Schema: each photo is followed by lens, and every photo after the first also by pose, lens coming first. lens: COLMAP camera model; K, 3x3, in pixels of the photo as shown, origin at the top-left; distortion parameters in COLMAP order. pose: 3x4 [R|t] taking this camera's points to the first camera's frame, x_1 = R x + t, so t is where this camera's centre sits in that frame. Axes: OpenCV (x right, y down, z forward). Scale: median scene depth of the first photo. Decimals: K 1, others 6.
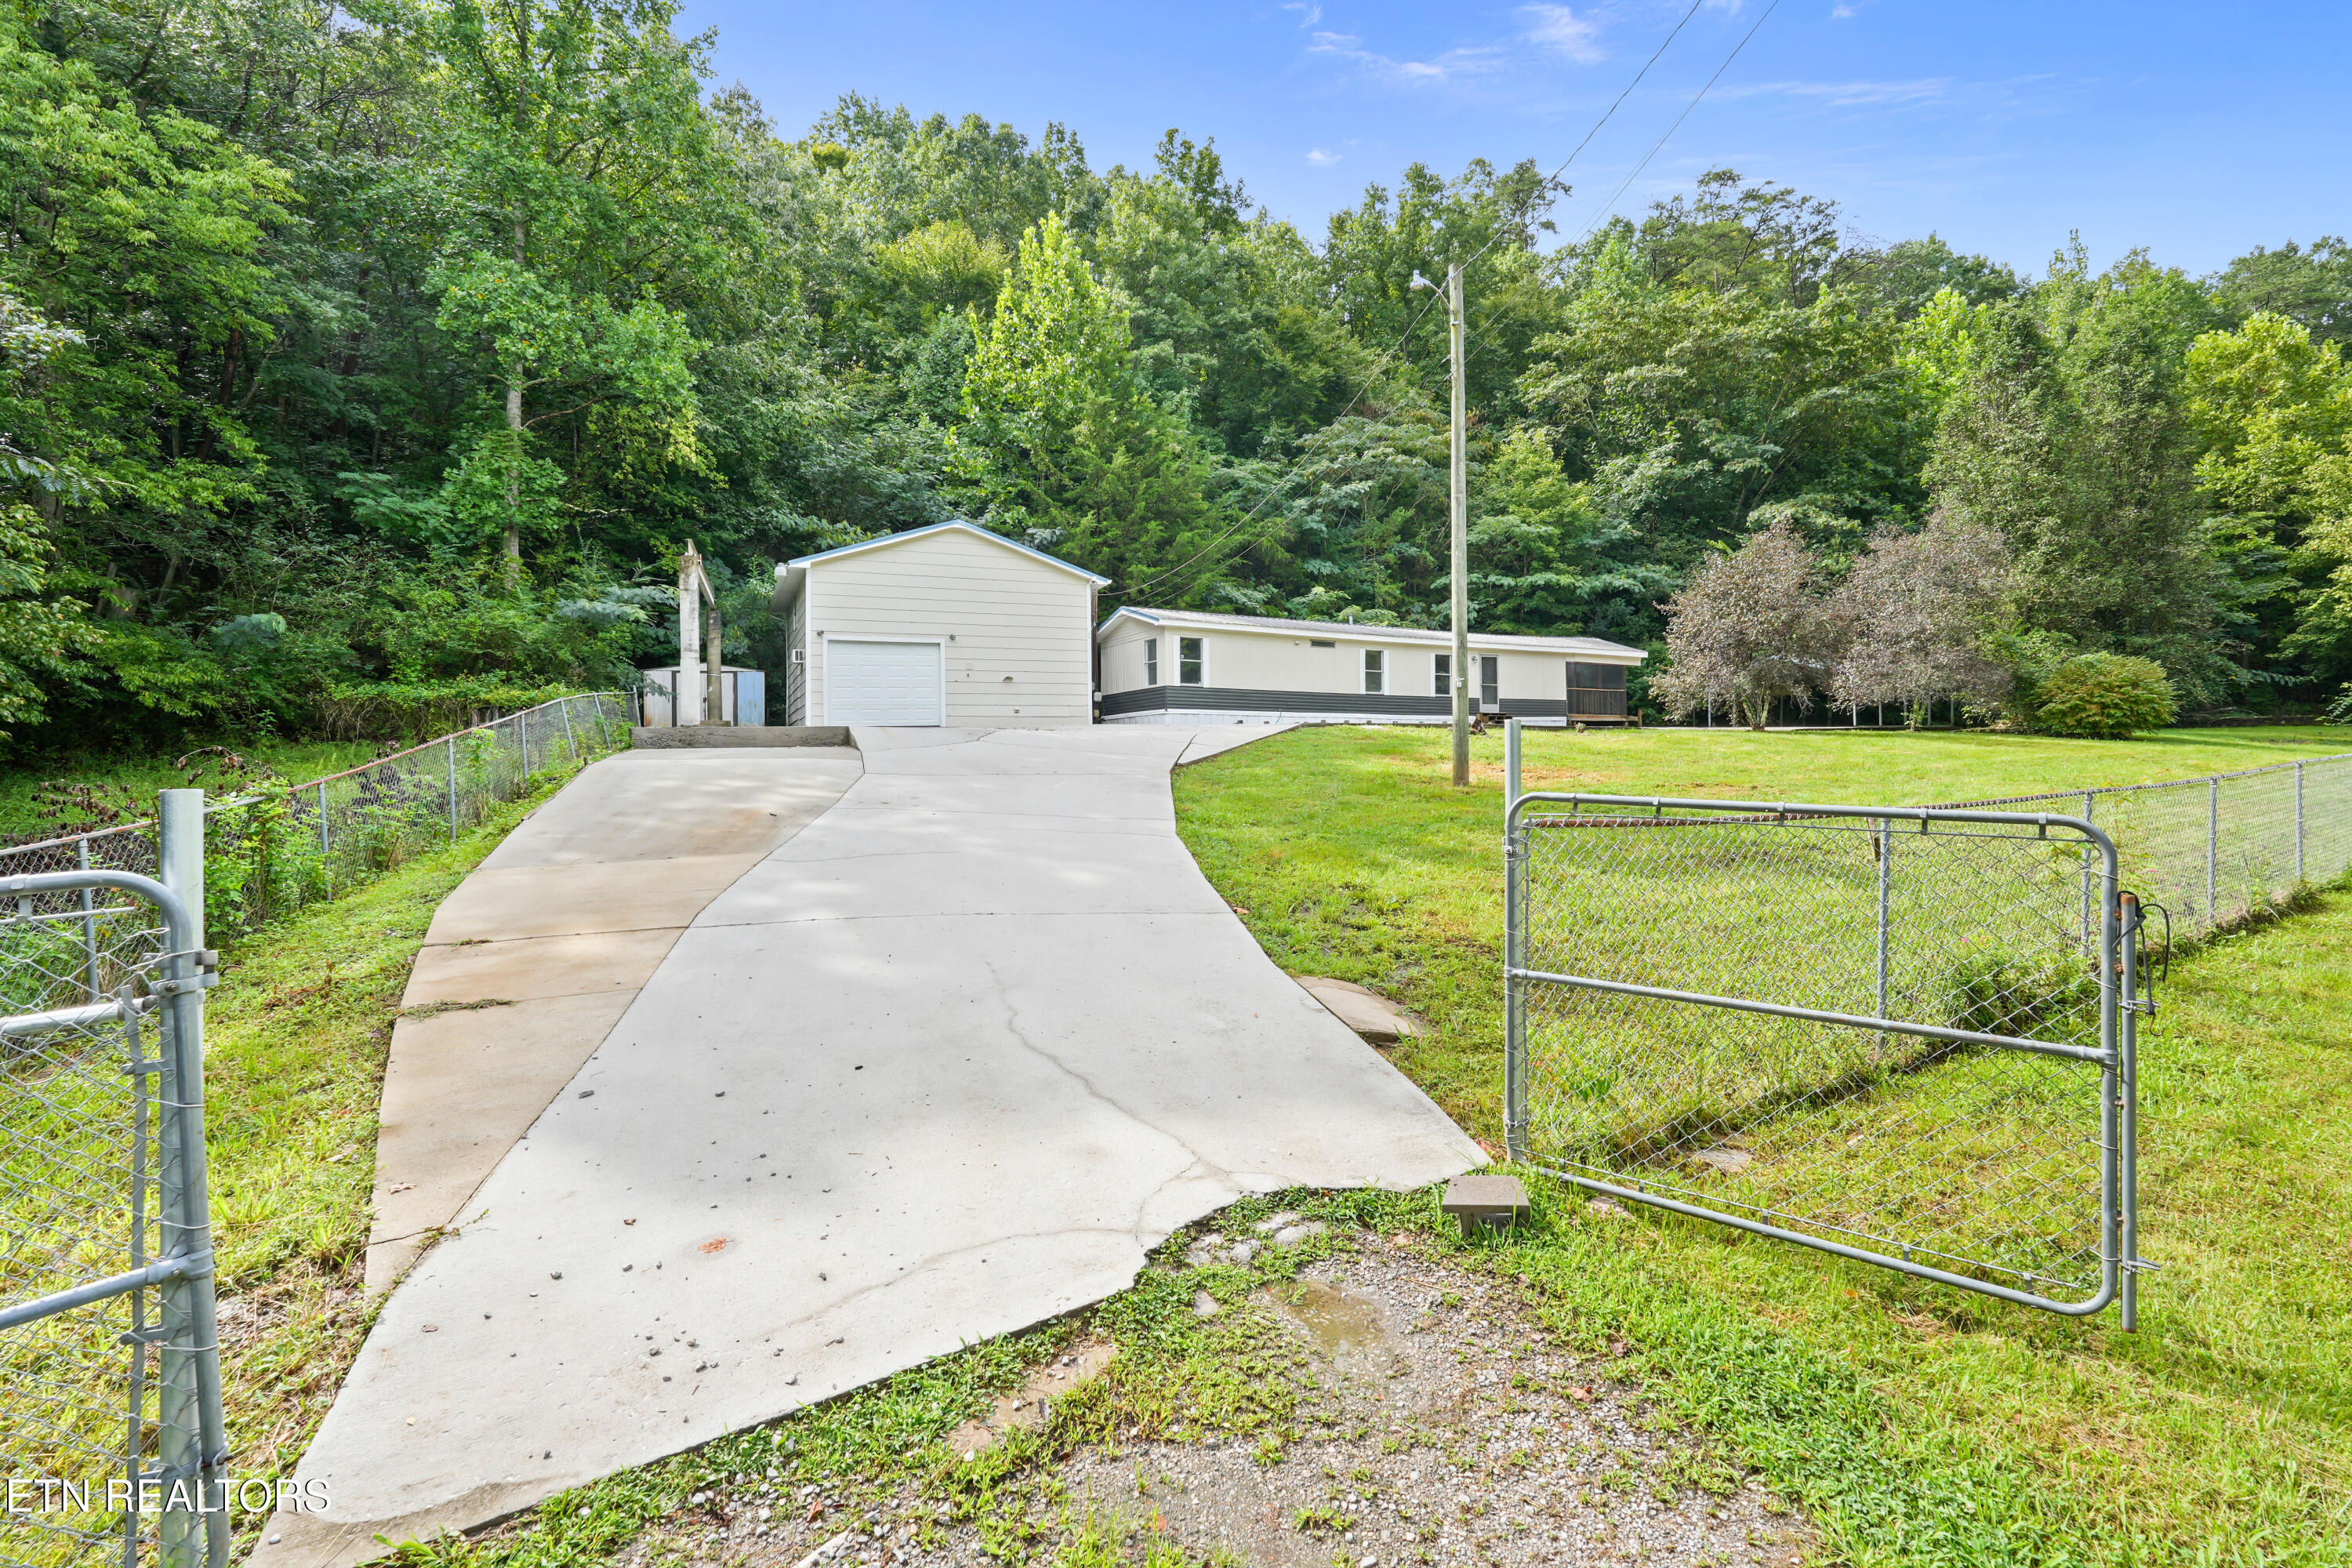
lens RADIAL K [[1030.1, 0, 1173.2], [0, 1030.1, 775.7], [0, 0, 1]] dist [-0.017586, 0.000066]
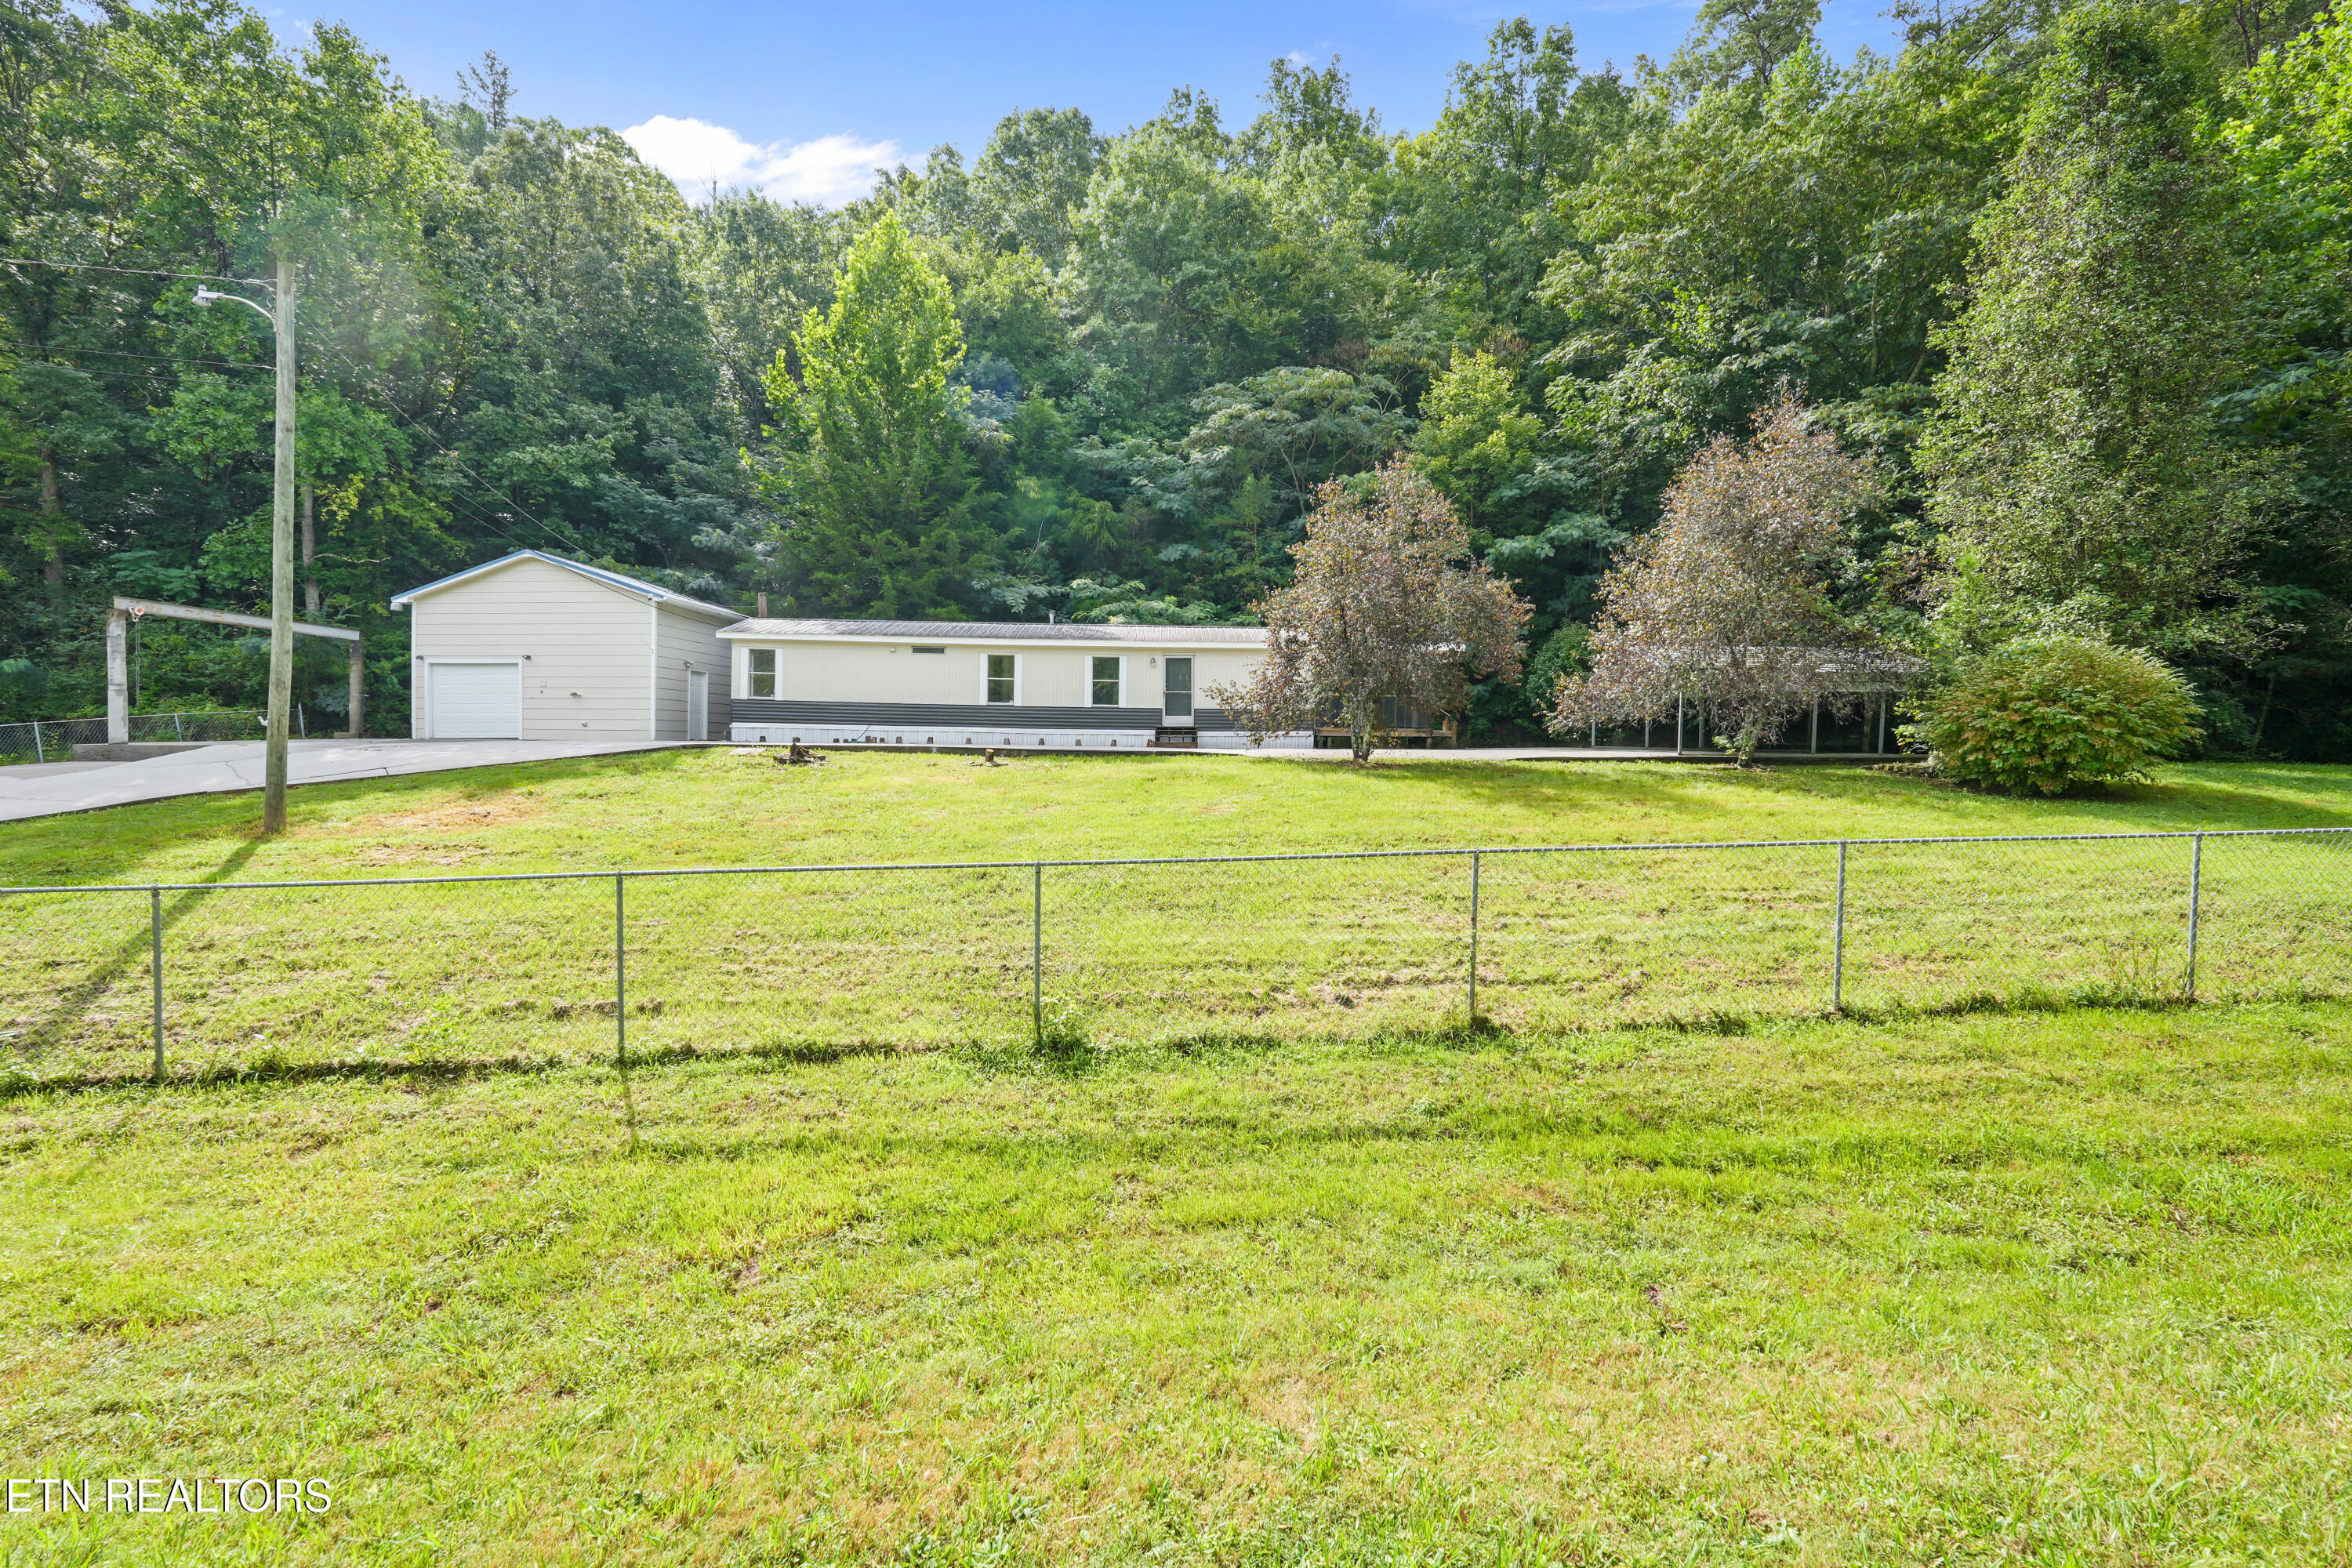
lens RADIAL K [[1030.1, 0, 1171.5], [0, 1030.1, 794.3], [0, 0, 1]] dist [-0.017586, 0.000066]
pose [[0.880351, 0.045148, -0.472170, 0.725676], [-0.028383, 0.998690, 0.042573, -0.044686], [0.473473, -0.024077, 0.880479, 0.298883]]
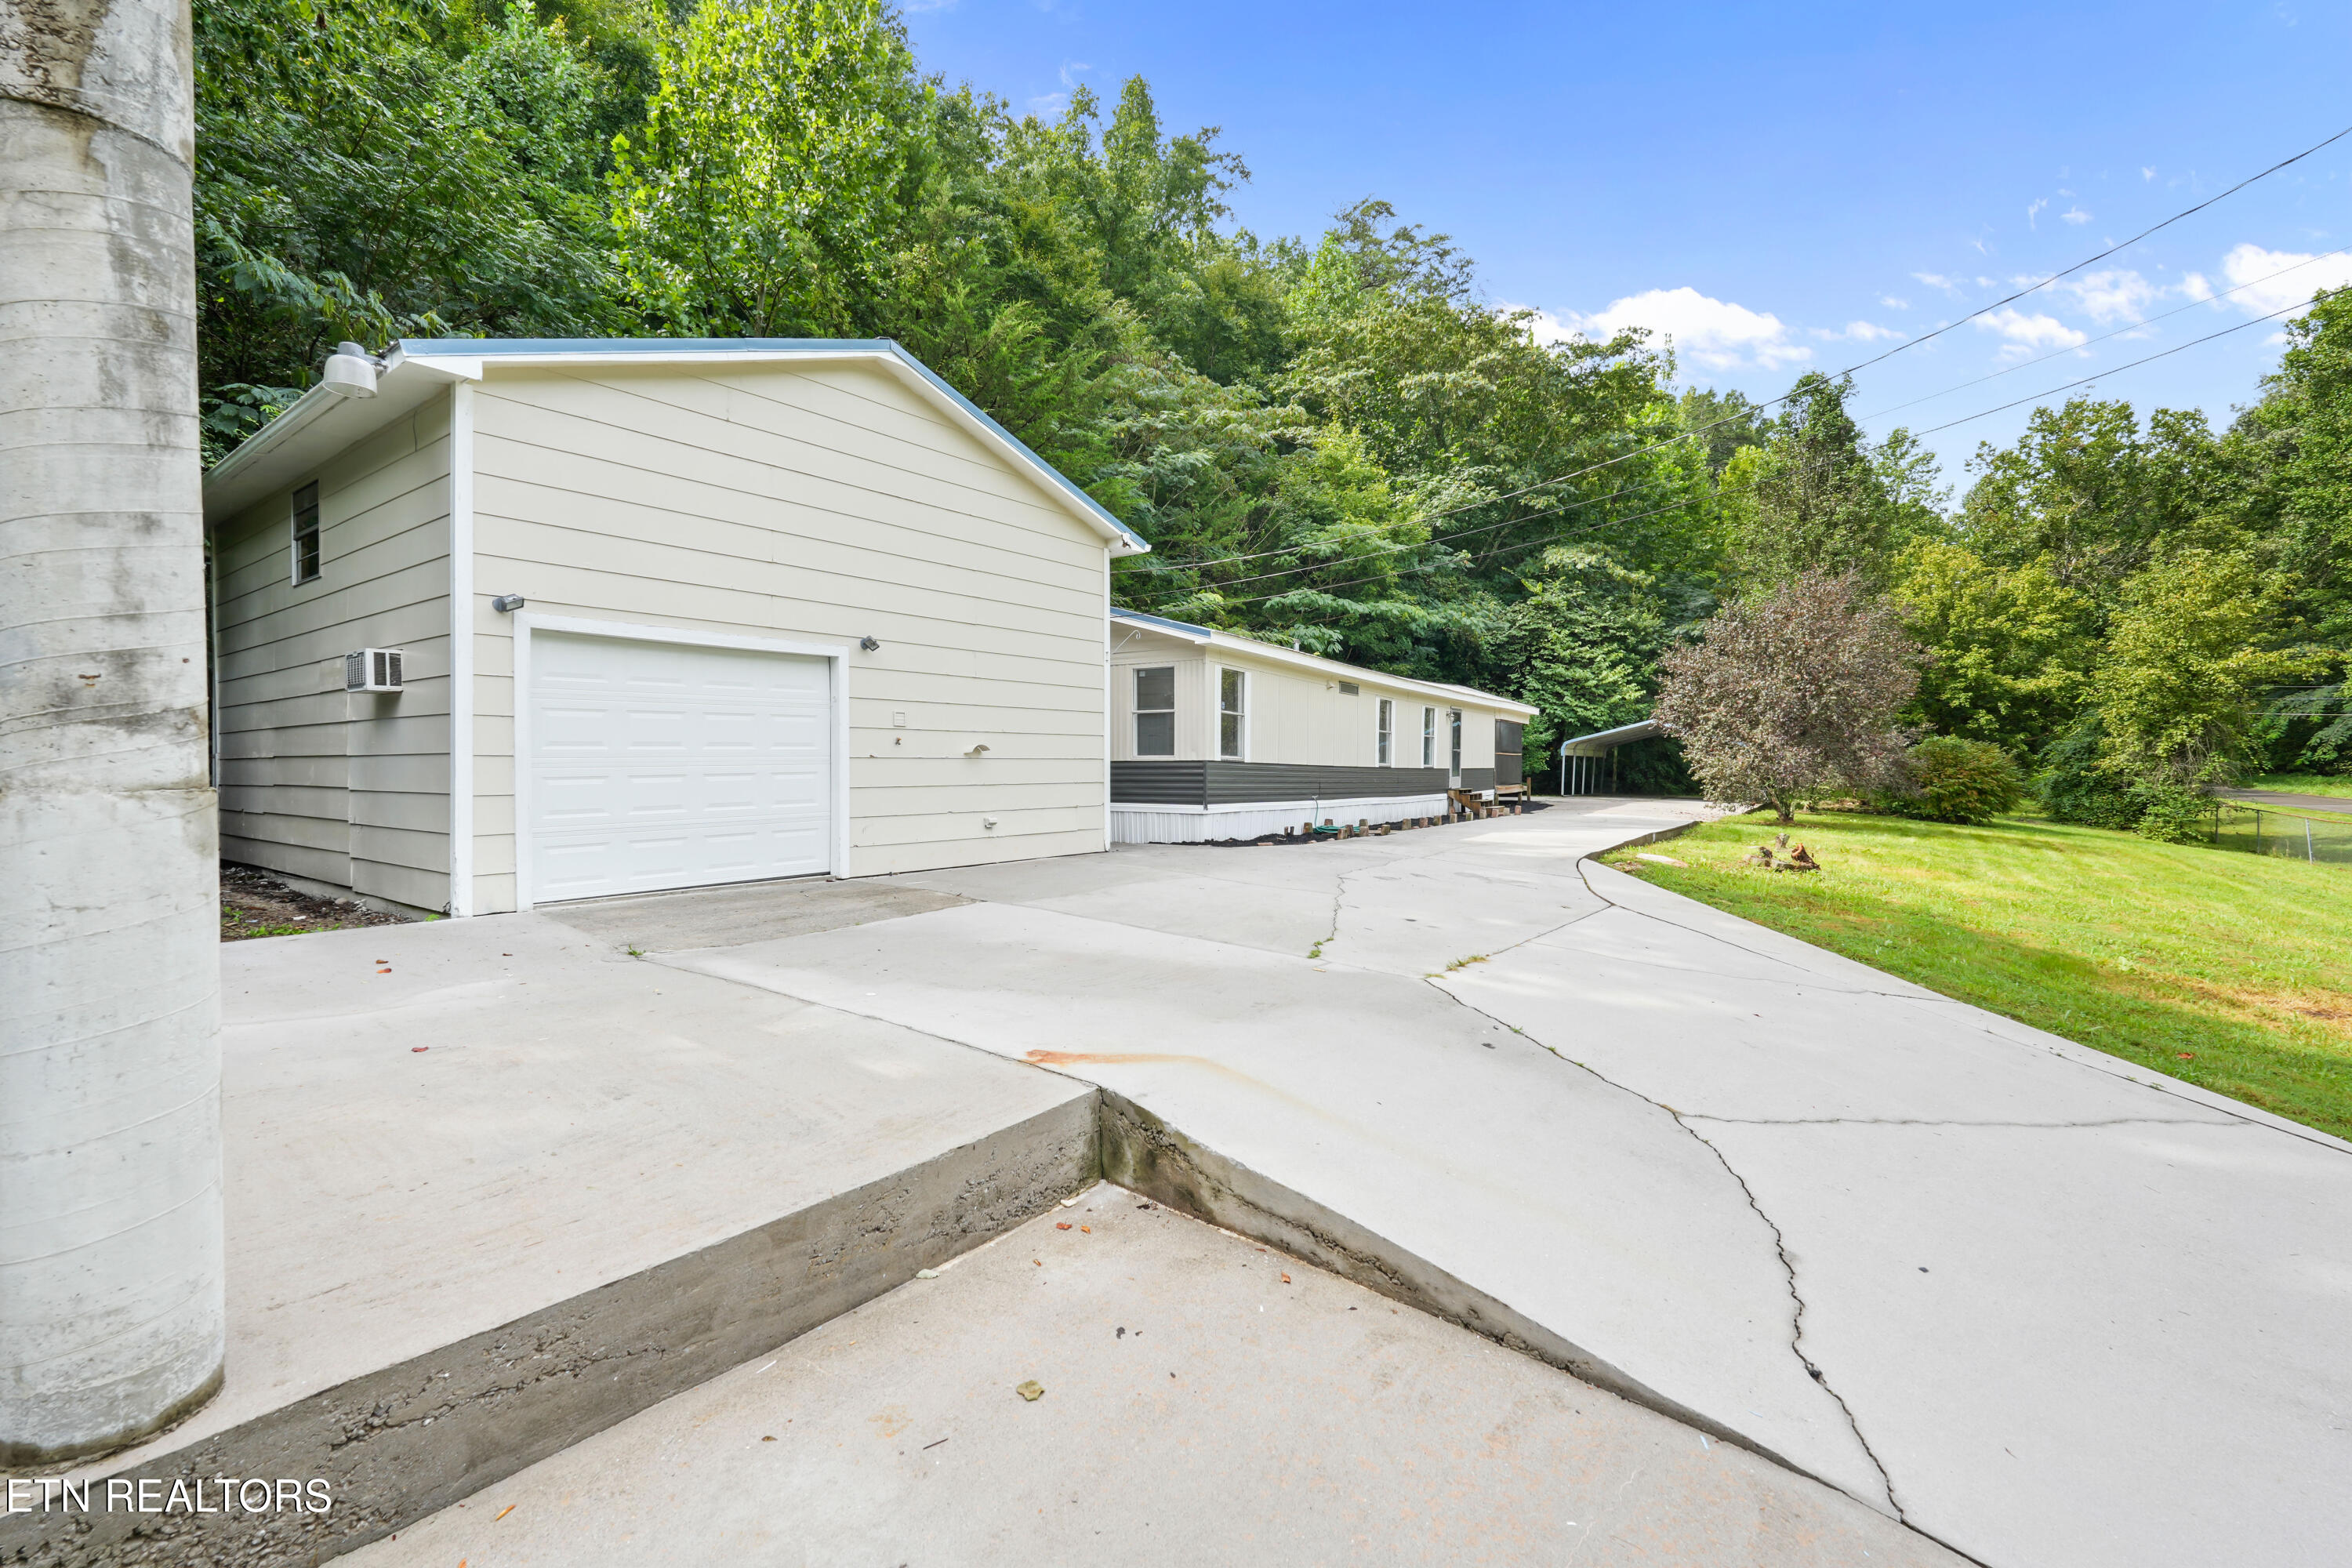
lens RADIAL K [[1030.1, 0, 1164.5], [0, 1030.1, 780.3], [0, 0, 1]] dist [-0.017586, 0.000066]
pose [[0.865265, 0.006543, 0.501273, -0.251474], [-0.005880, 0.999978, -0.002904, -0.066994], [-0.501281, -0.000435, 0.865284, 0.494562]]
